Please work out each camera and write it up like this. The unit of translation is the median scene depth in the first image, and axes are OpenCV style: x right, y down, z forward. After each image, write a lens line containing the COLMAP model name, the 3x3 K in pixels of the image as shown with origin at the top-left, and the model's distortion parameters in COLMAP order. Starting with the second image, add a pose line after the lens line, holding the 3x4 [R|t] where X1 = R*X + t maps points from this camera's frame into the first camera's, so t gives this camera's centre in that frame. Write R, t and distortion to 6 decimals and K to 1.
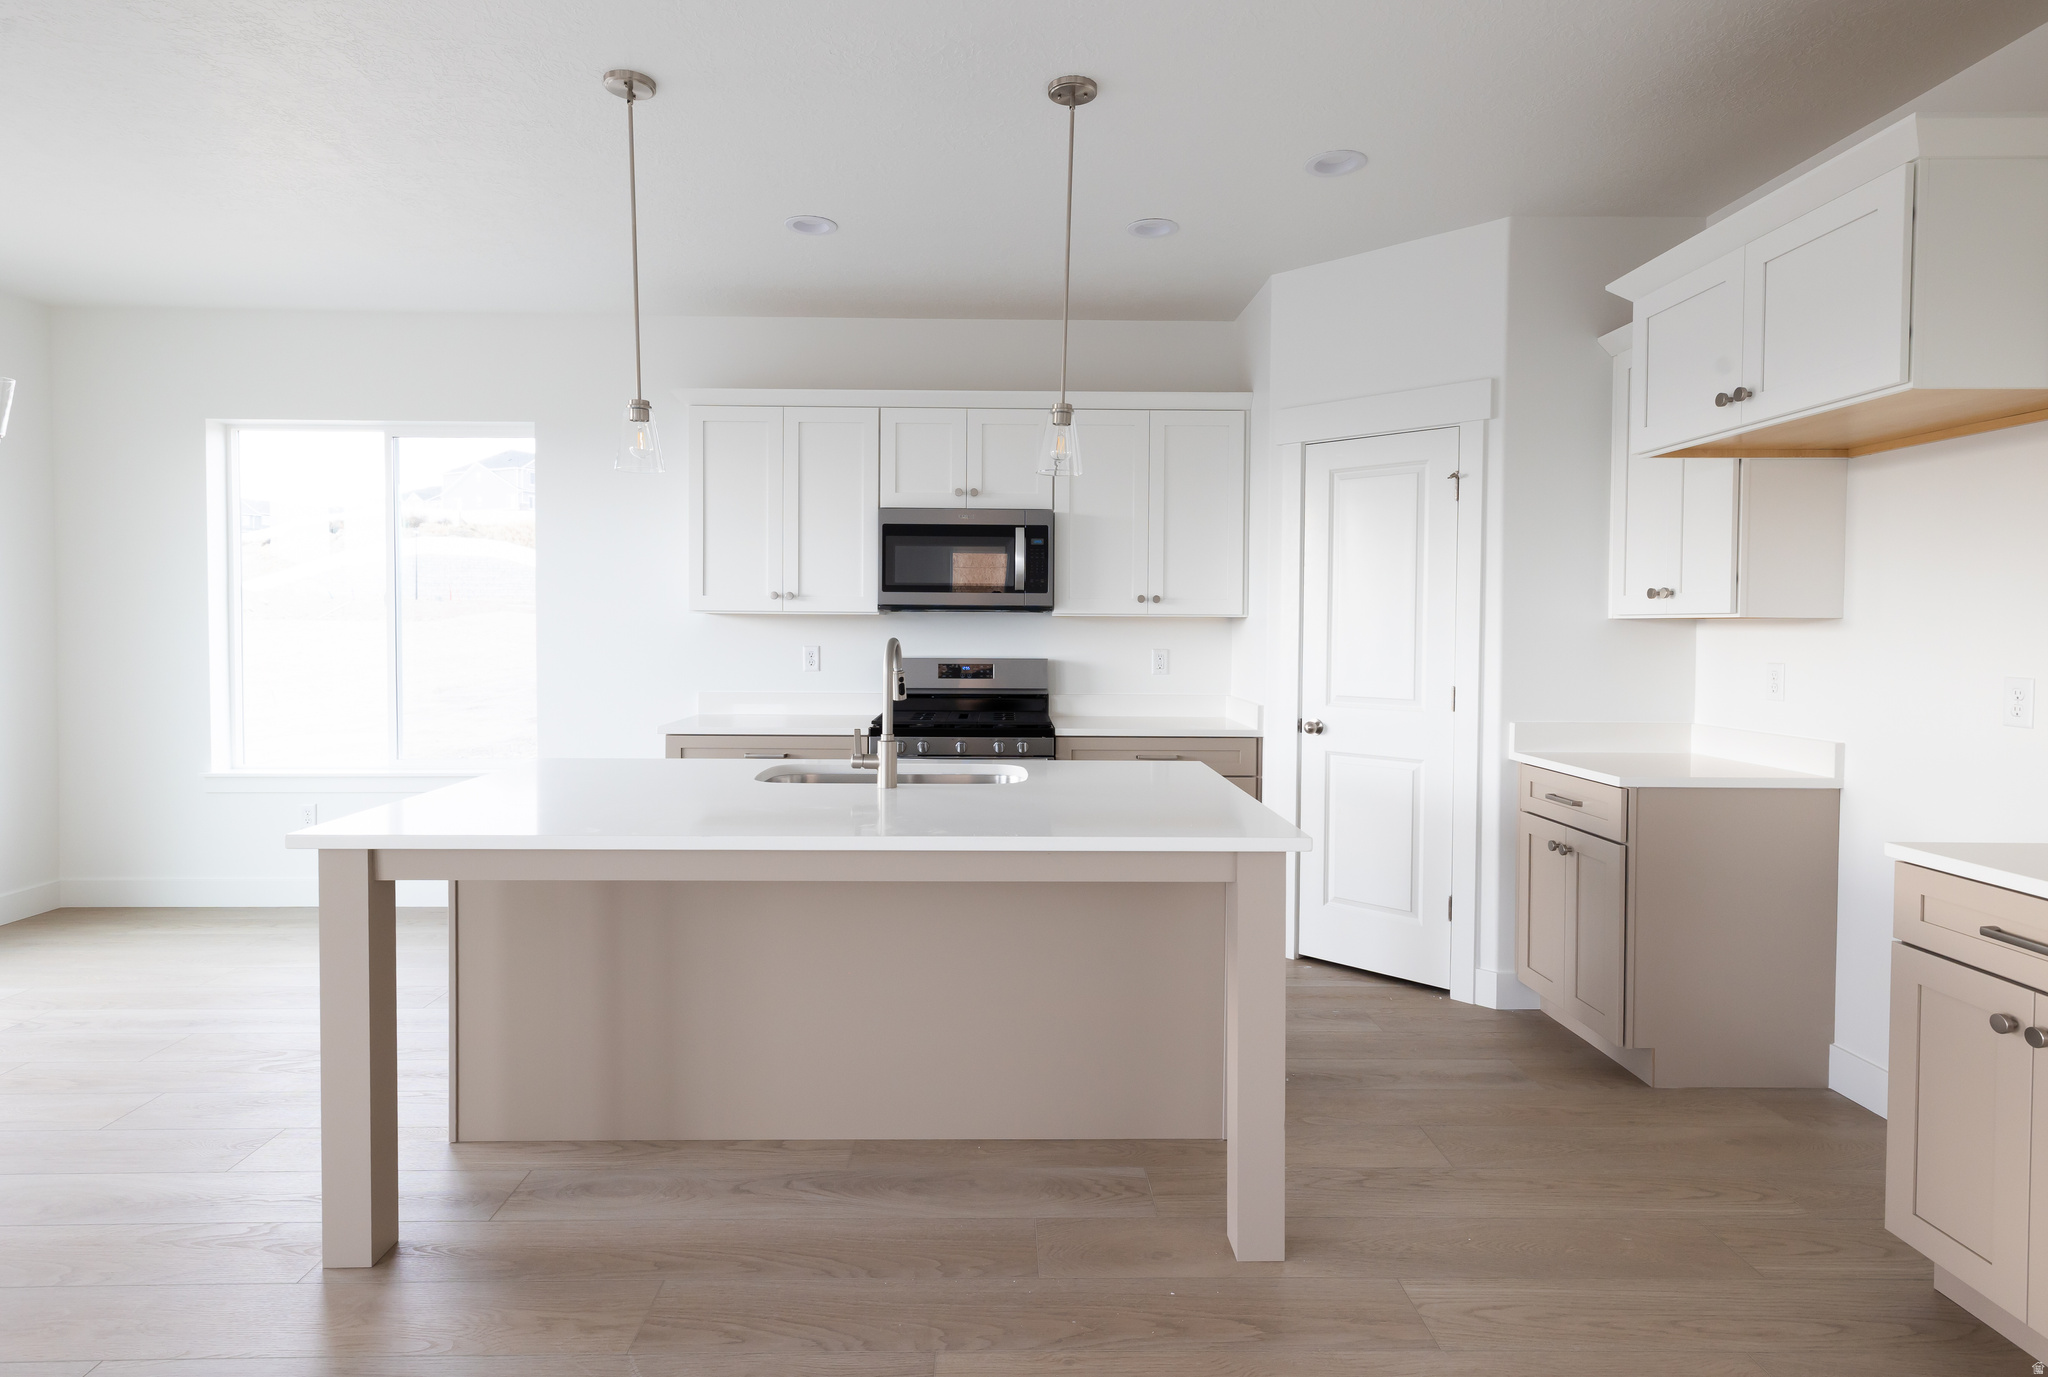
lens RADIAL K [[1087.4, 0, 975.8], [0, 1087.4, 649.2], [0, 0, 1]] dist [0.004763, 0.003657]
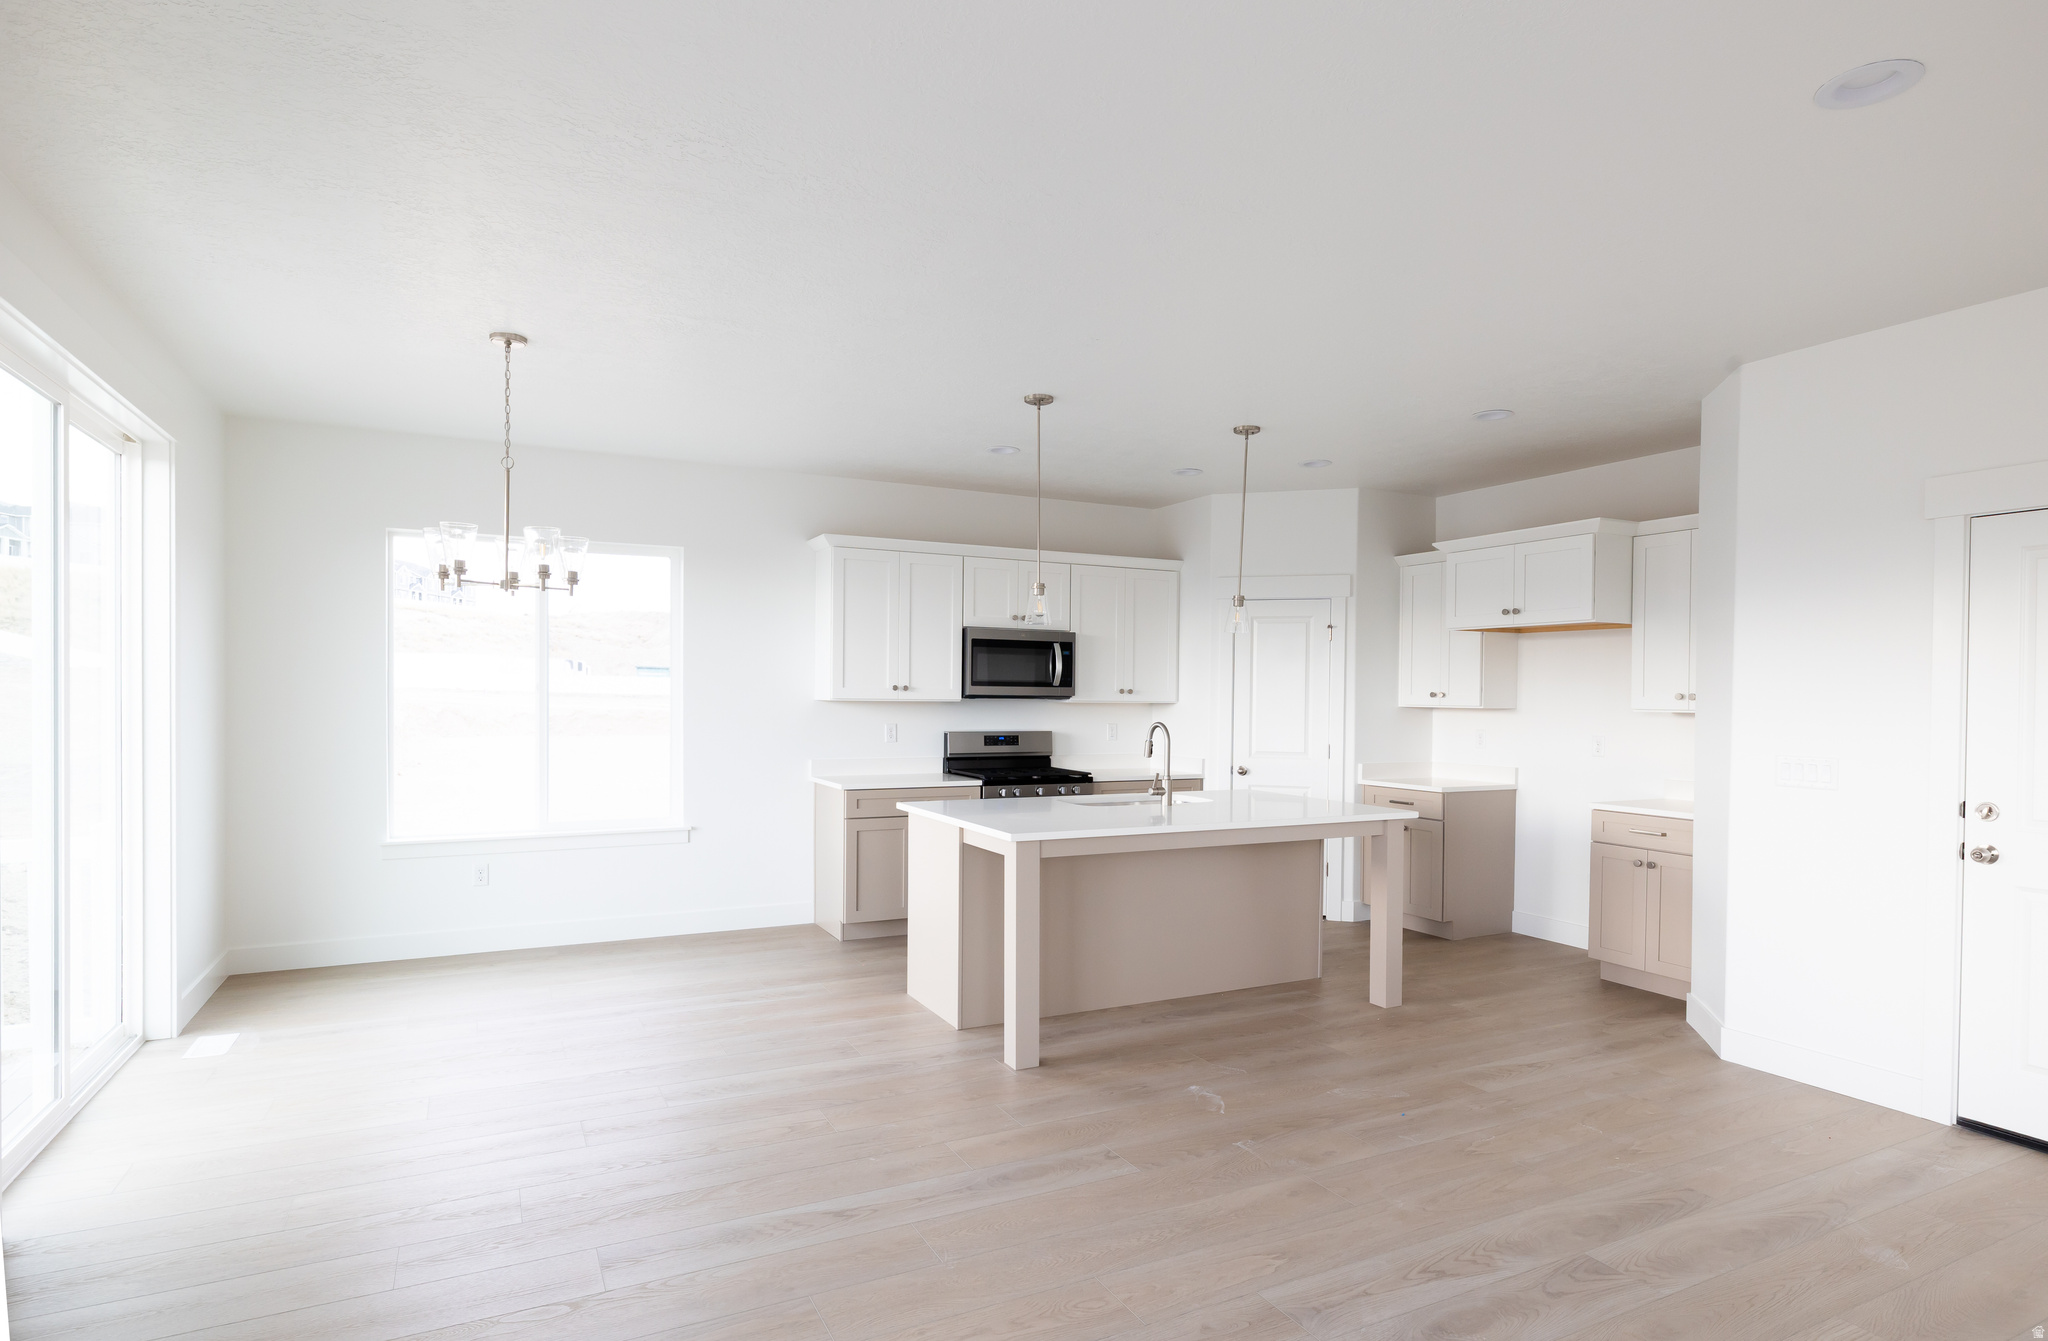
lens RADIAL K [[1058.2, 0, 1017.4], [0, 1058.2, 709.4], [0, 0, 1]] dist [-0.001510, 0.000114]
pose [[0.902173, -0.002718, 0.431366, -0.874723], [0.005529, 0.999971, -0.005262, -0.019651], [-0.431339, 0.007132, 0.902162, -0.390661]]
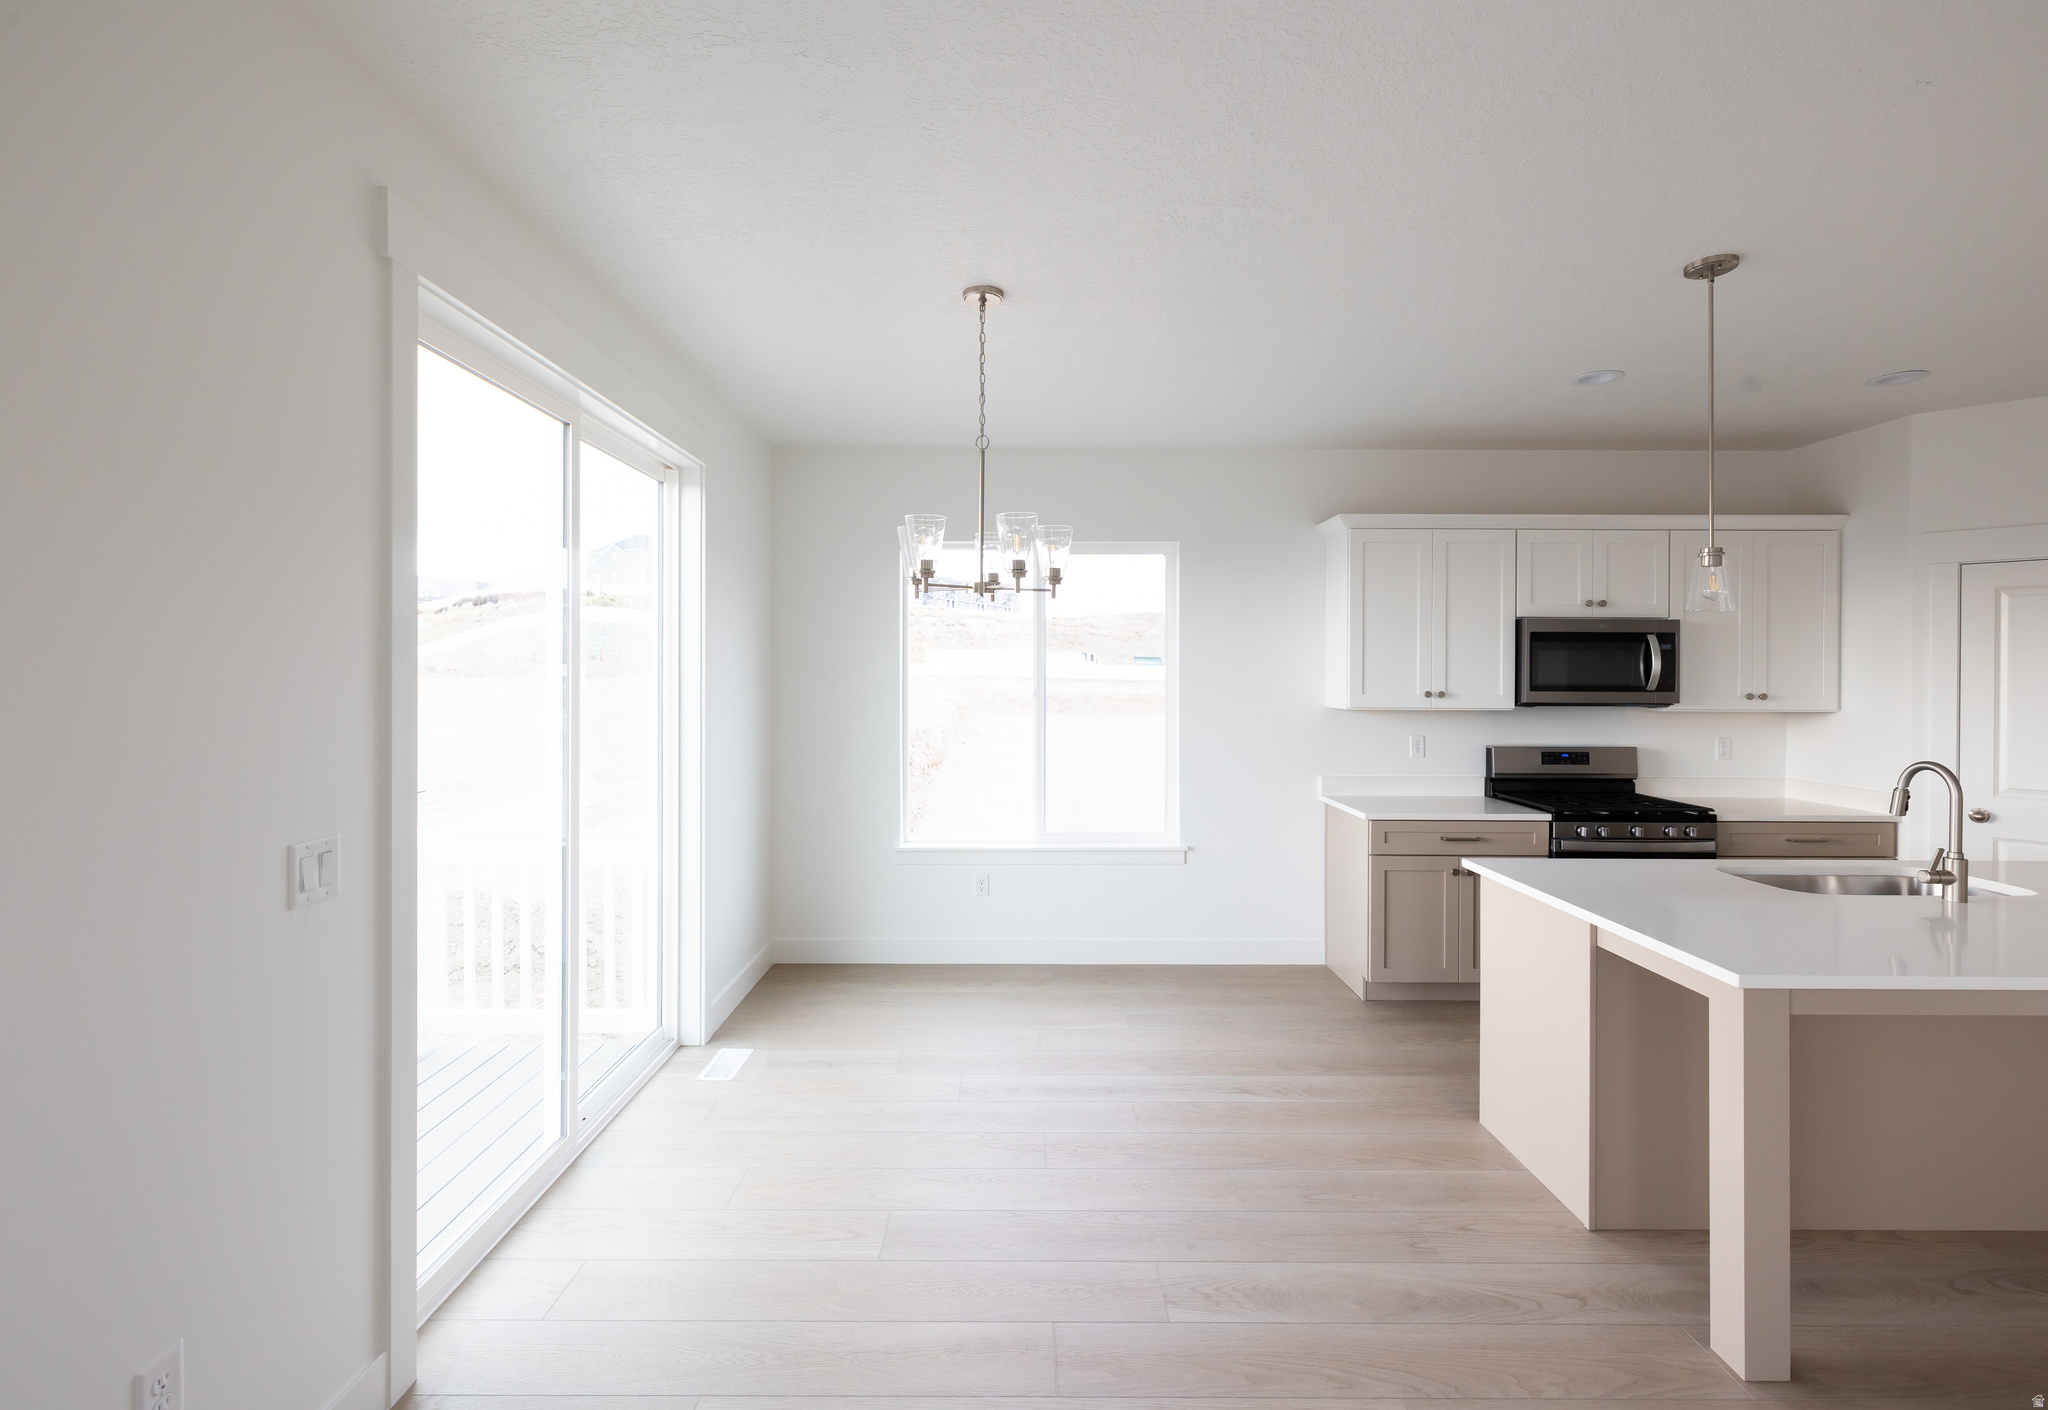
lens RADIAL K [[910.2, 0, 1030.4], [0, 910.2, 679.1], [0, 0, 1]] dist [-0.003345, 0.001563]
pose [[0.999906, -0.001560, -0.013597, -0.823297], [0.001268, 0.999768, -0.021482, -0.063513], [0.013627, 0.021462, 0.999677, 0.059835]]
